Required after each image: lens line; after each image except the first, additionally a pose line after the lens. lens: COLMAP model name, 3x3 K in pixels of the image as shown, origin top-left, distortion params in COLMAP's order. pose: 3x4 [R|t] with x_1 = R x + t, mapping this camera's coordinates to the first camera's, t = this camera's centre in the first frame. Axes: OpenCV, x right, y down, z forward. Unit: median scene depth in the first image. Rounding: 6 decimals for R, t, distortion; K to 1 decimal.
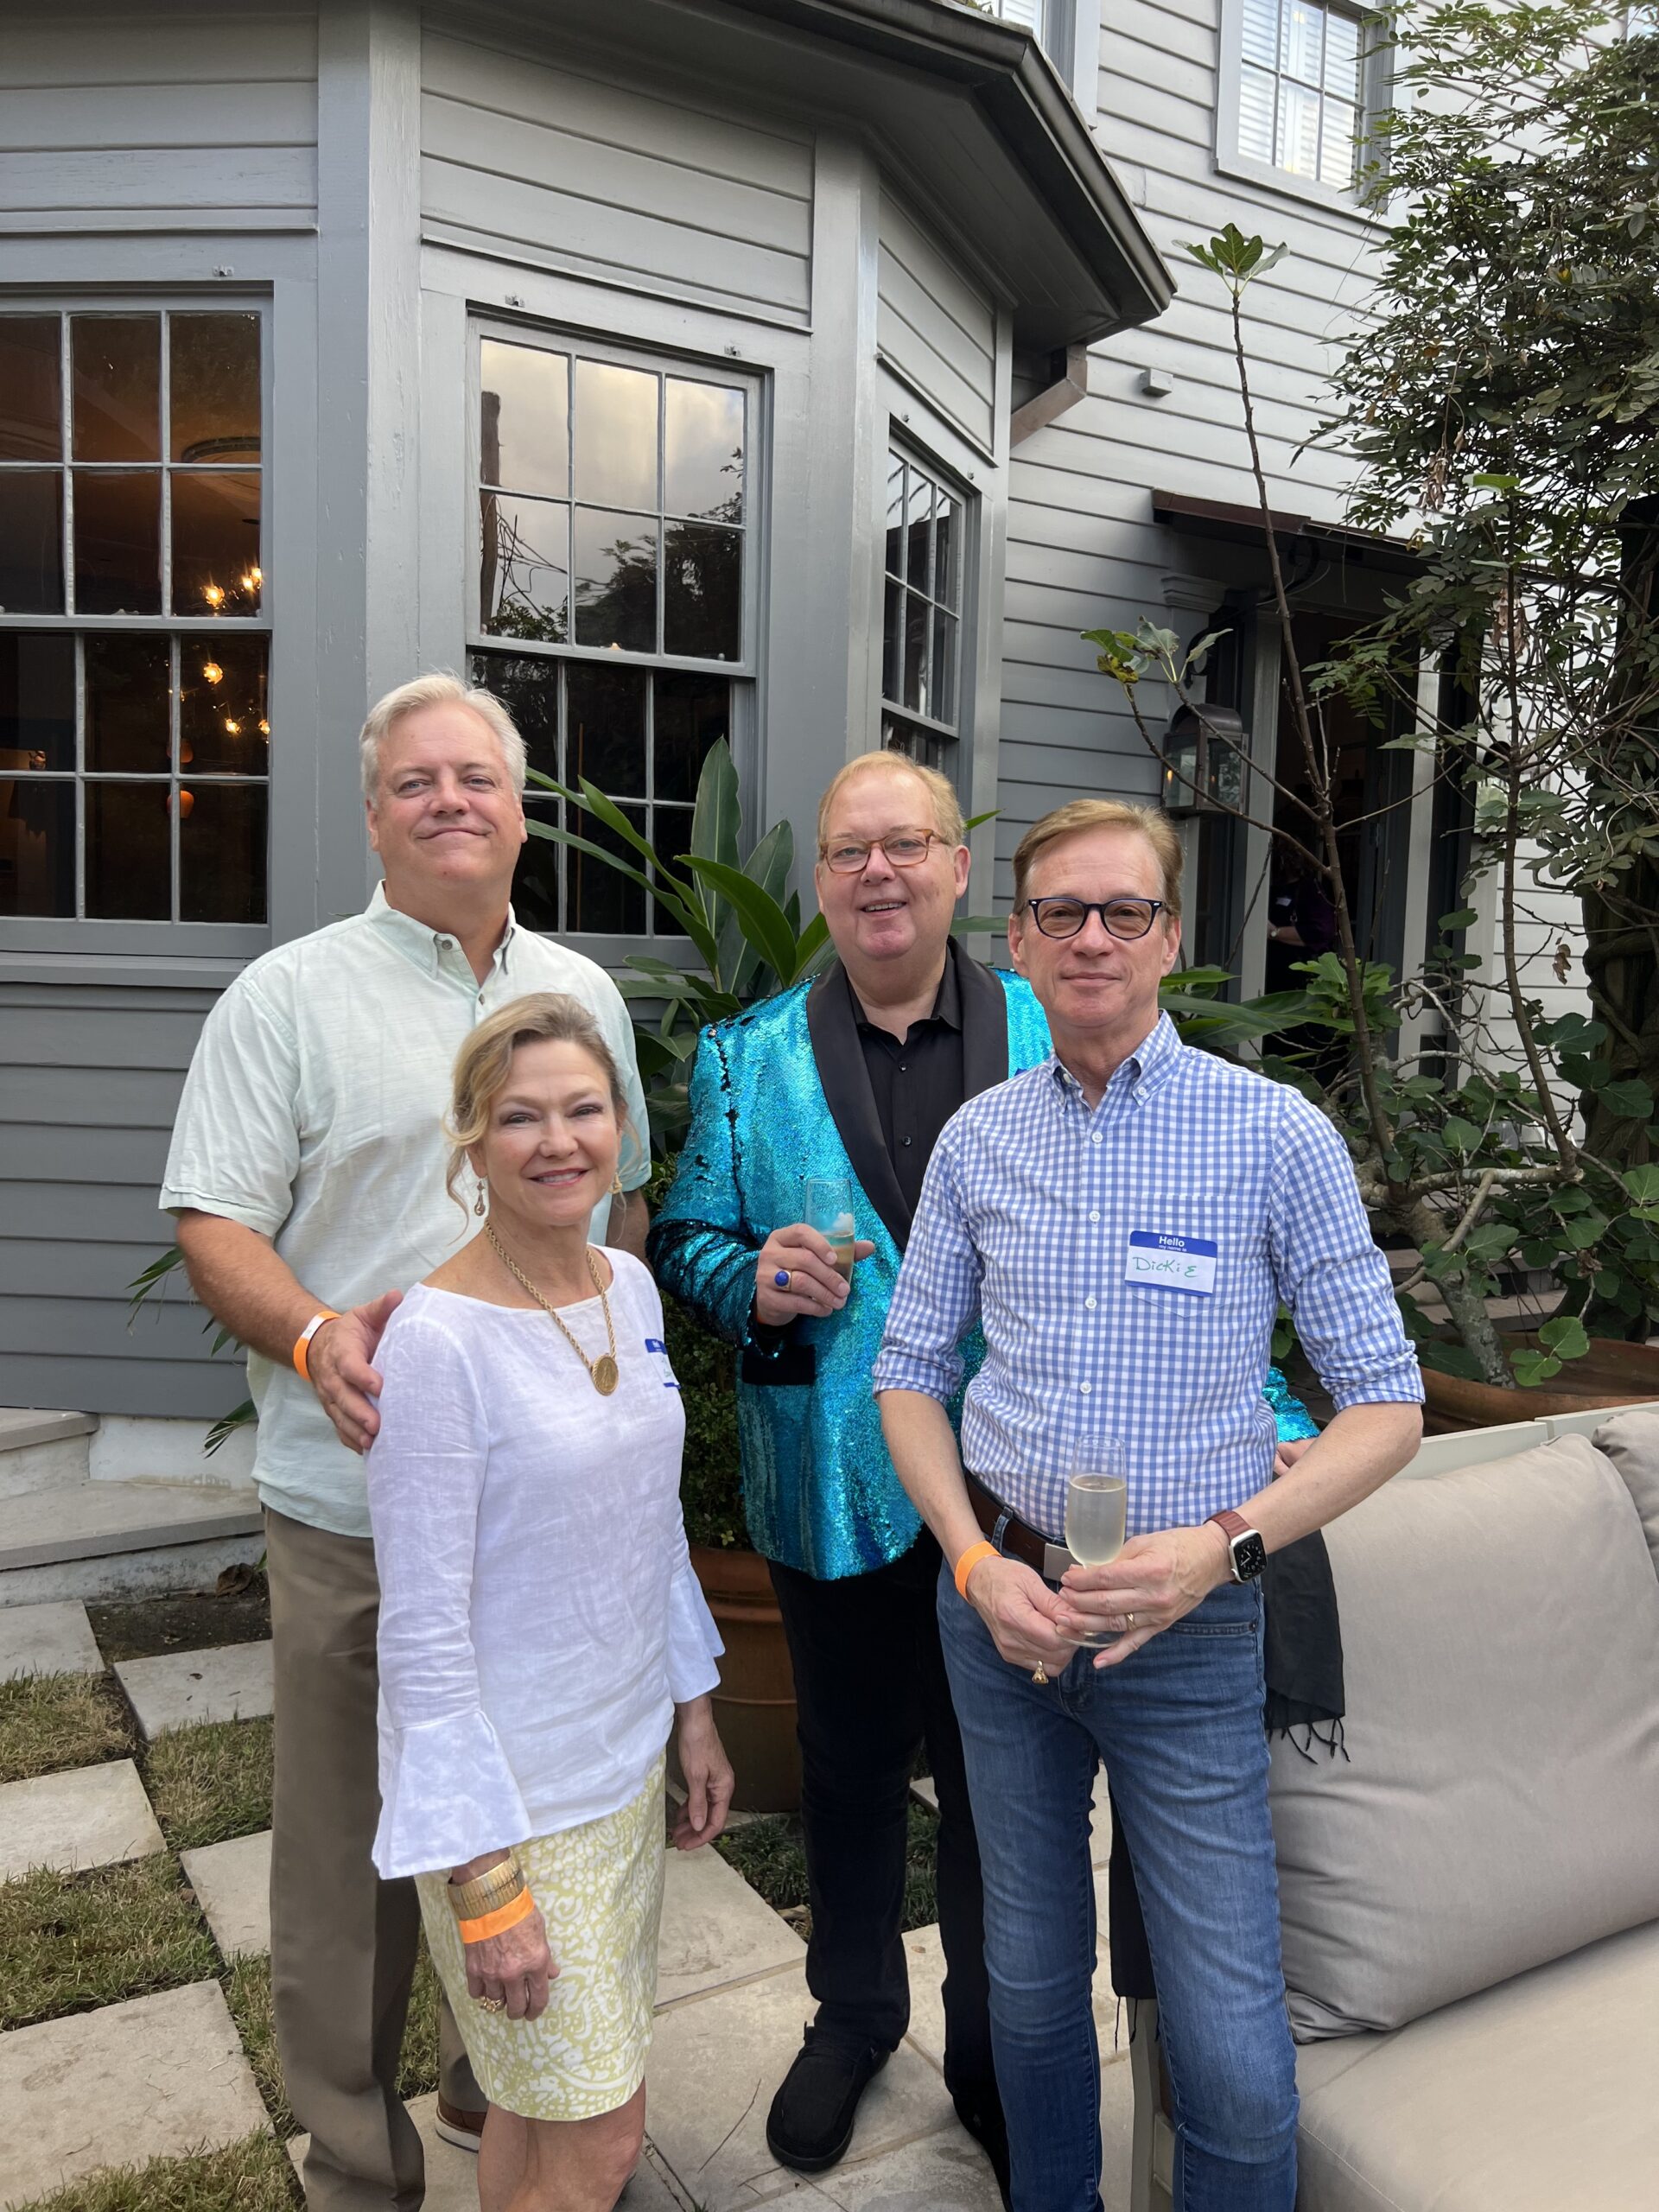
lens RADIAL K [[1658.2, 0, 835.1], [0, 1658.2, 1070.7], [0, 0, 1]] dist [0.025028, -0.051671]
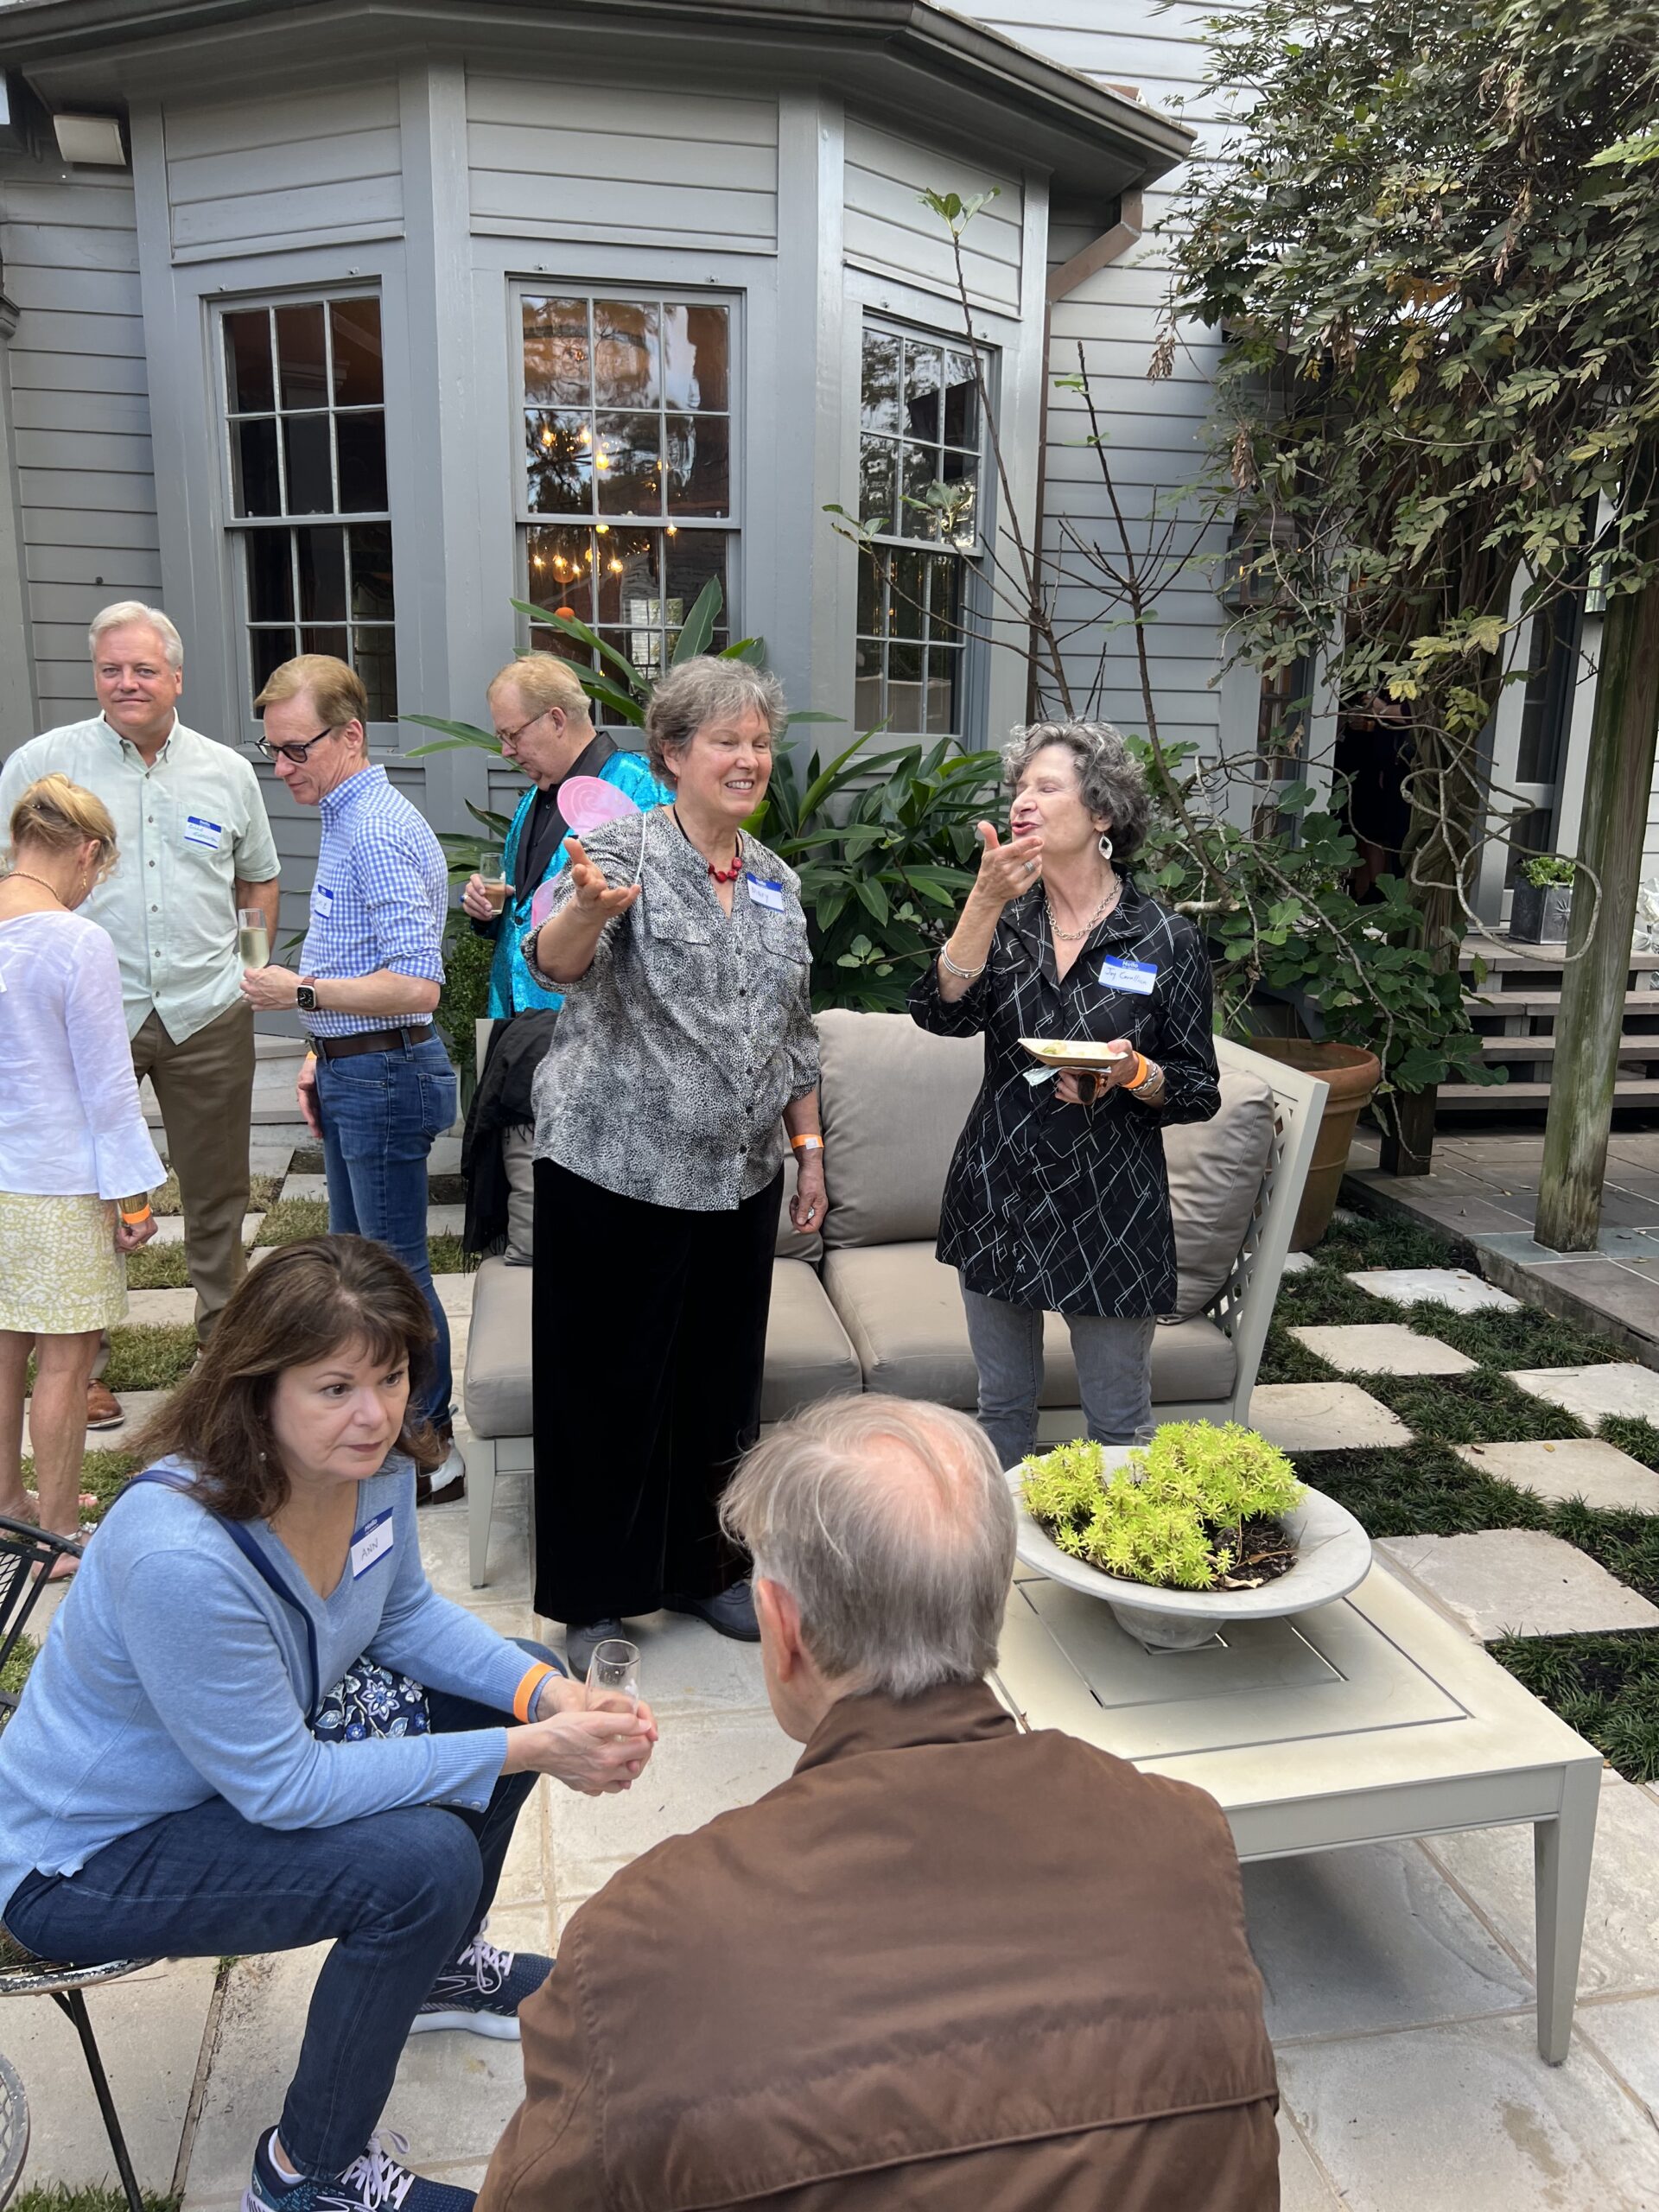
lens RADIAL K [[1658.2, 0, 839.7], [0, 1658.2, 1087.9], [0, 0, 1]] dist [0.025028, -0.051671]
pose [[0.941748, 0.062072, -0.330543, 0.630382], [-0.014469, 0.989389, 0.144572, 0.016390], [0.336009, -0.131367, 0.932652, -0.355592]]
